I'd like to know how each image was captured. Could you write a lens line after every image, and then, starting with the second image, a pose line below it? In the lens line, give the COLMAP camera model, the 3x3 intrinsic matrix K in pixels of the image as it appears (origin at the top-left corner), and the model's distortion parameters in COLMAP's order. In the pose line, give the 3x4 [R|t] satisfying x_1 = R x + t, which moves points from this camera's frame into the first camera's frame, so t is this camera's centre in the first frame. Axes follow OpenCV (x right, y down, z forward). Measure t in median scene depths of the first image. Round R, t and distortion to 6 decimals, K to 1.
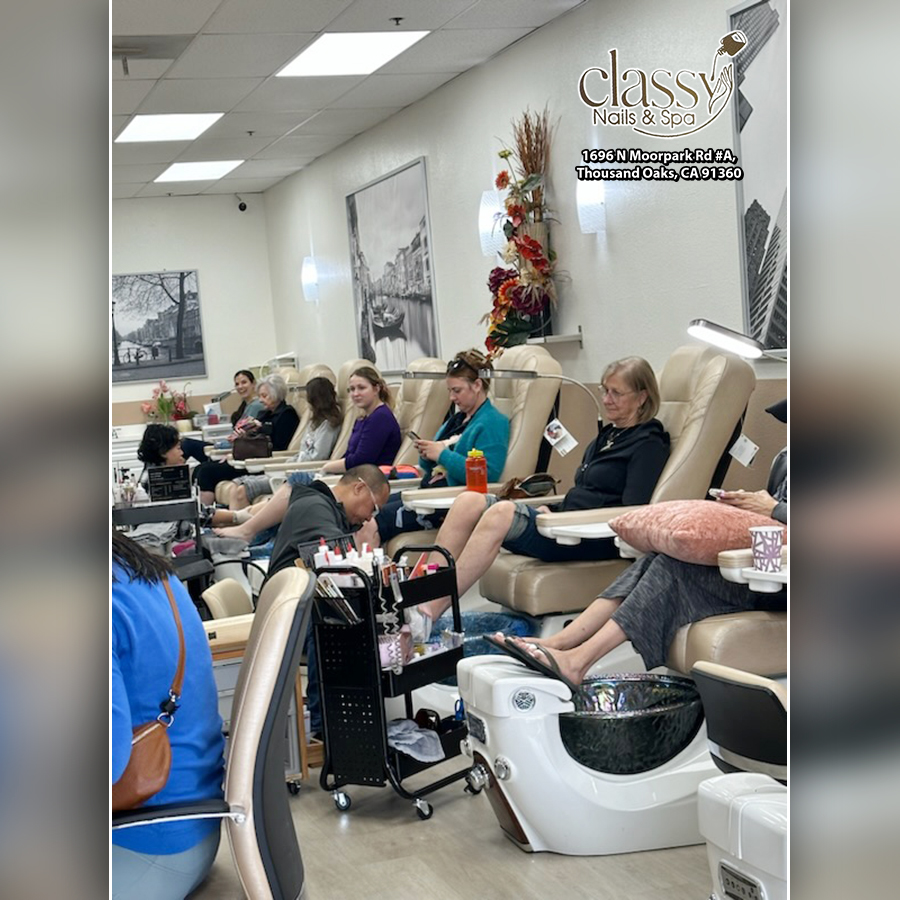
lens RADIAL K [[1702.9, 0, 450.0], [0, 1702.9, 450.0], [0, 0, 1]] dist [0.171663, -0.080595]
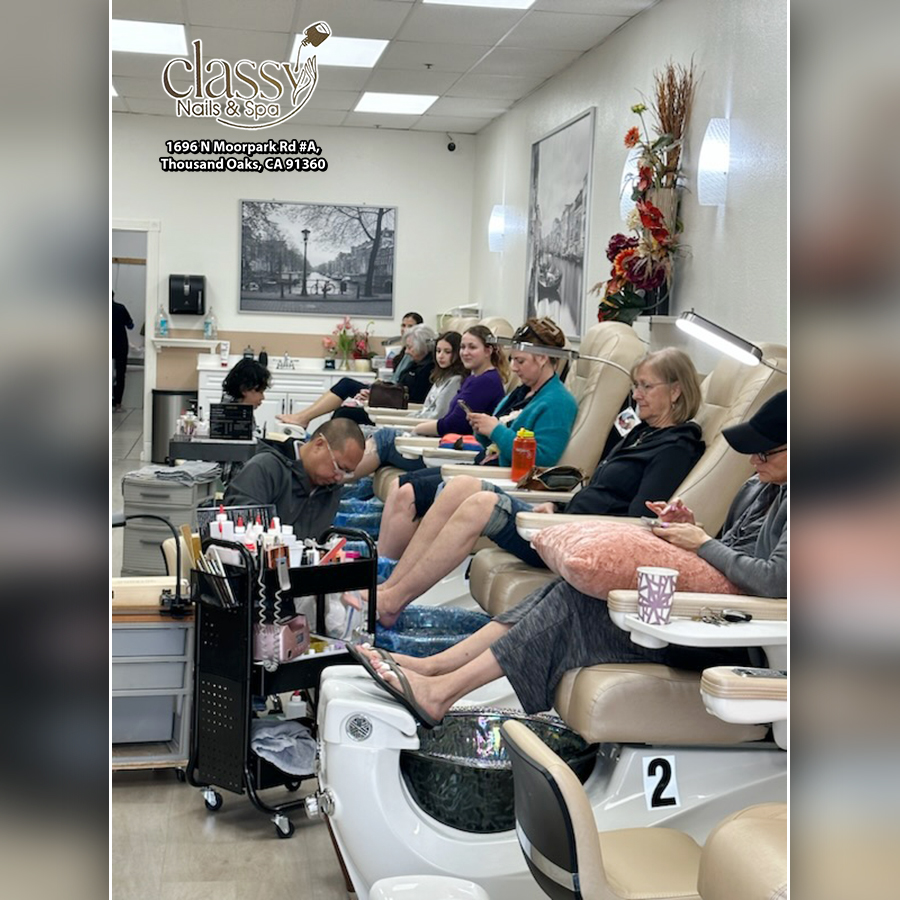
lens RADIAL K [[1702.9, 0, 450.0], [0, 1702.9, 450.0], [0, 0, 1]] dist [0.171663, -0.080595]
pose [[0.975278, 0.135352, -0.174677, 0.129914], [-0.130847, 0.990708, 0.037108, -0.017083], [0.178077, -0.013335, 0.983926, 0.100167]]
